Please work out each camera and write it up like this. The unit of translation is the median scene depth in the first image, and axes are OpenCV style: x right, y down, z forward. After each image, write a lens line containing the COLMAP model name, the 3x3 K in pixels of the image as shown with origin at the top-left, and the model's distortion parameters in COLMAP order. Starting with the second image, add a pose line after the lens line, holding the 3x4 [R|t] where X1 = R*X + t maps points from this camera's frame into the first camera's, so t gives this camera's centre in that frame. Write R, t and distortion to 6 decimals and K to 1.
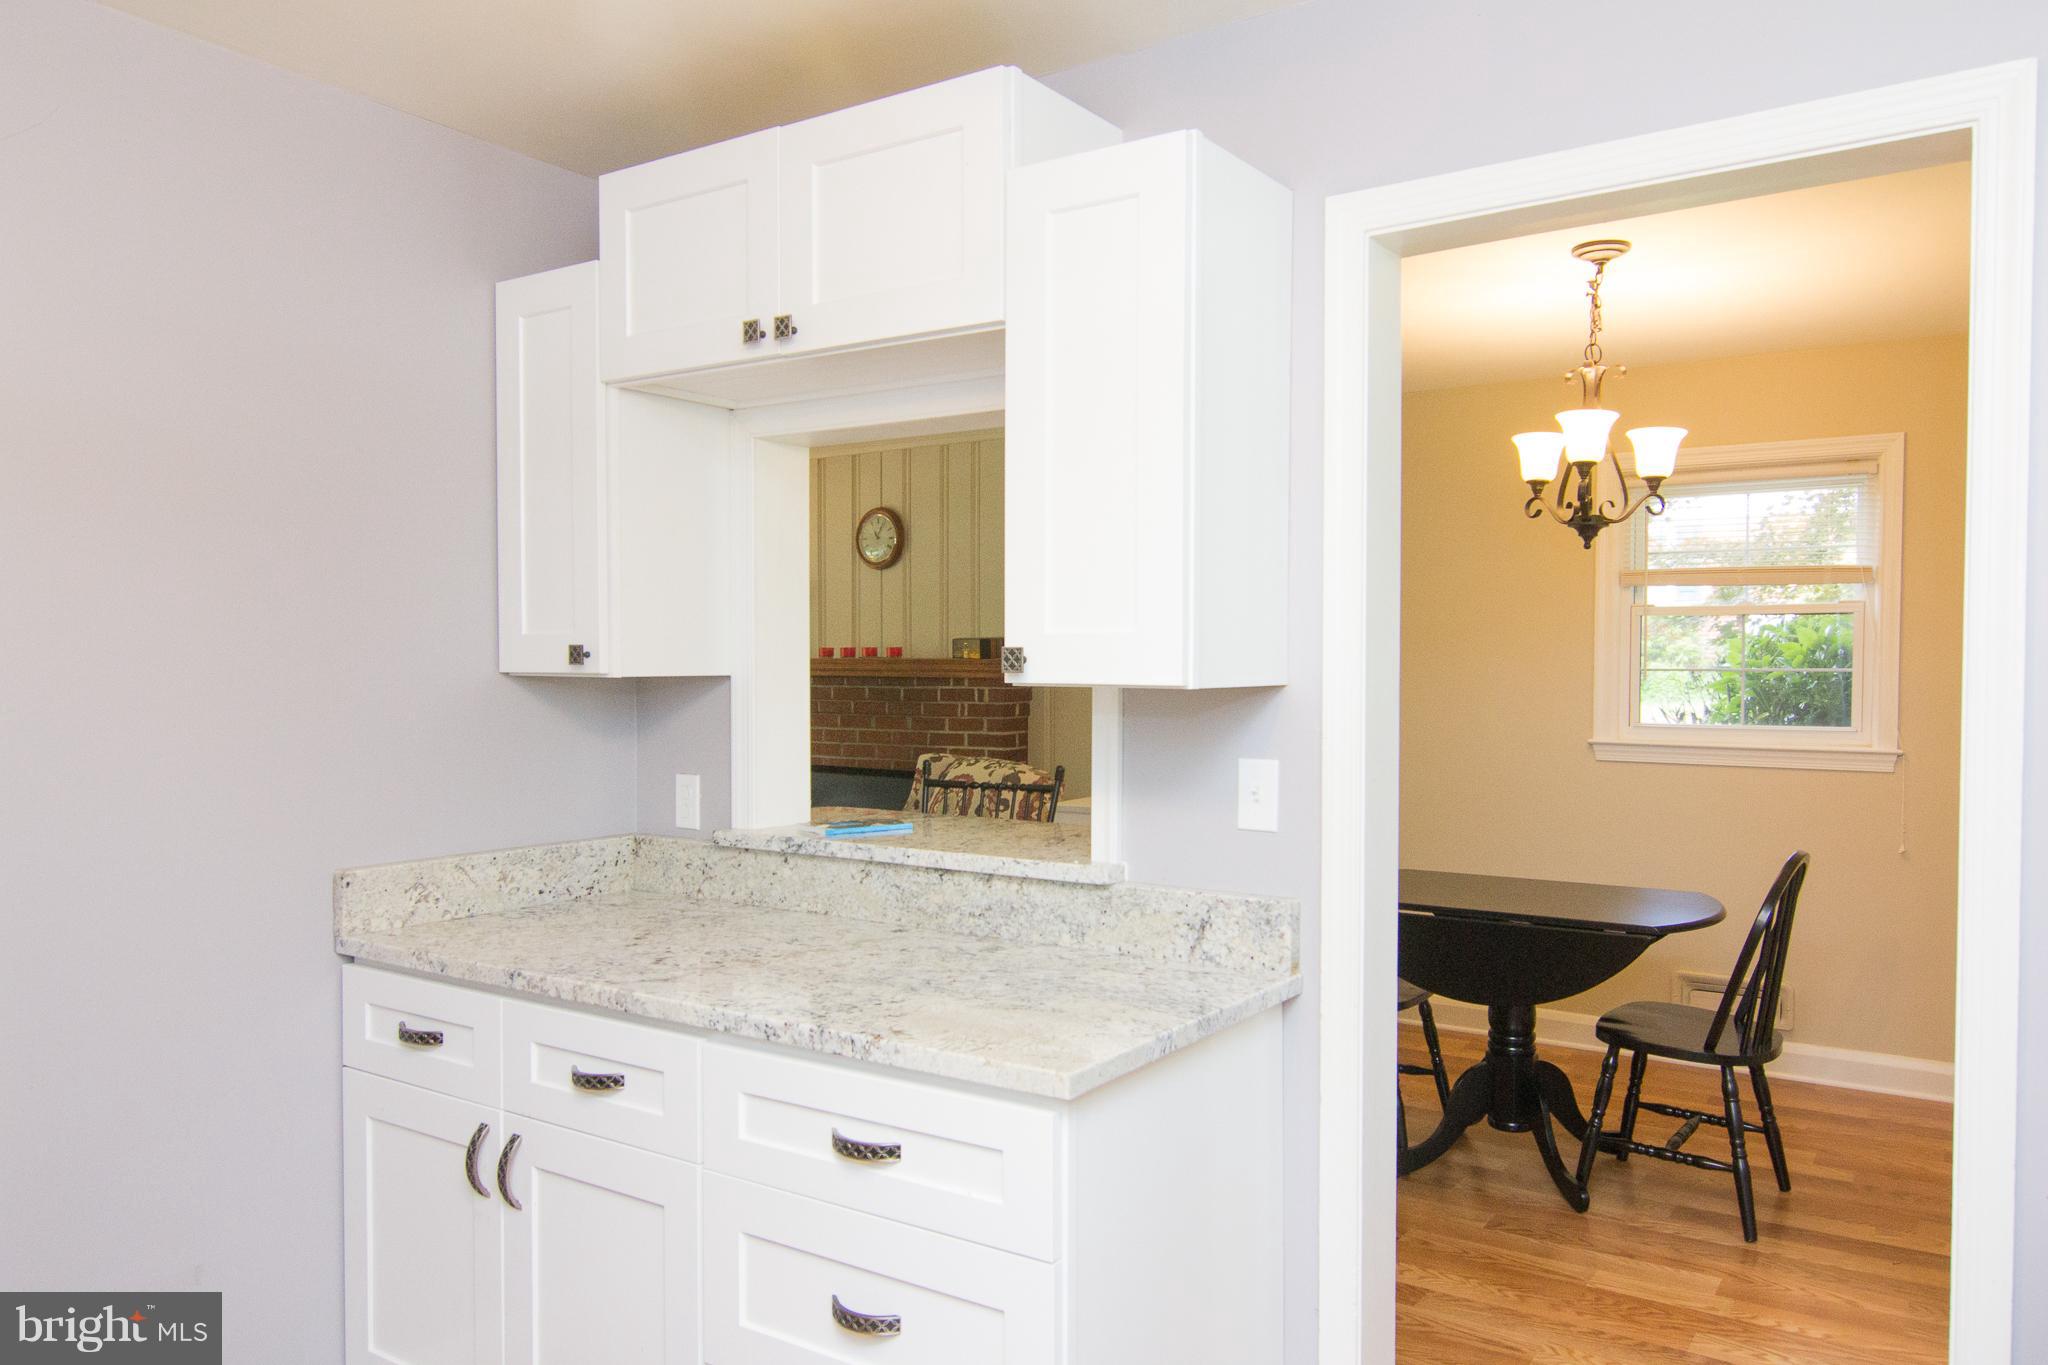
lens RADIAL K [[1441.0, 0, 1073.0], [0, 1441.0, 703.6], [0, 0, 1]] dist [-0.000745, 0.003049]
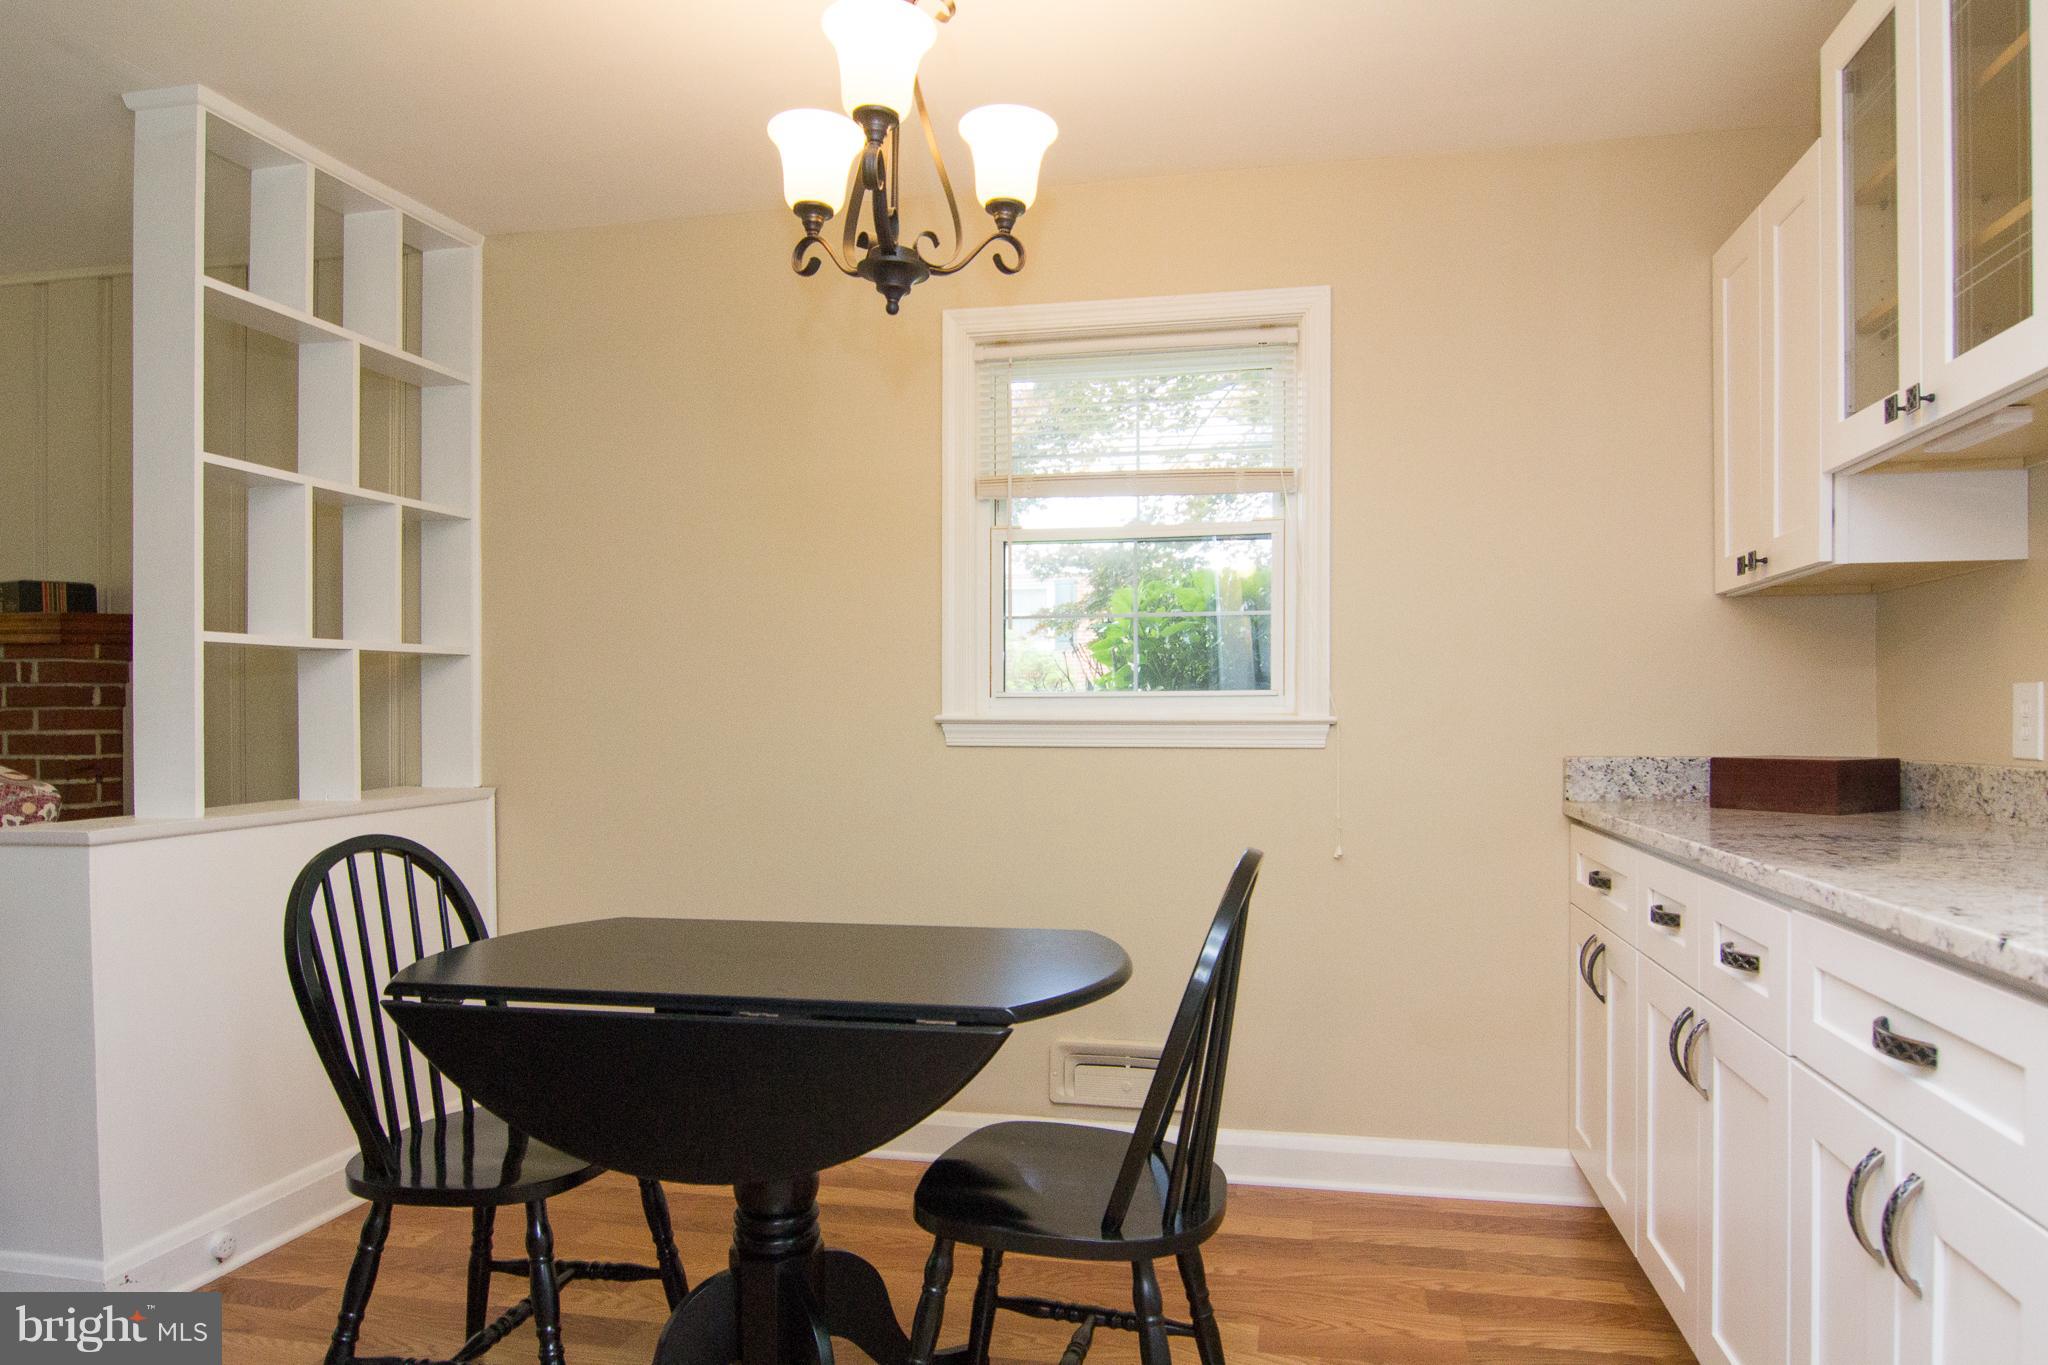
lens RADIAL K [[1313.5, 0, 1036.4], [0, 1313.5, 738.3], [0, 0, 1]] dist [-0.009442, 0.000377]
pose [[0.928965, -0.006281, 0.370115, 0.222600], [0.012771, 0.999805, -0.015087, 0.061729], [-0.369948, 0.018742, 0.928863, 0.521061]]
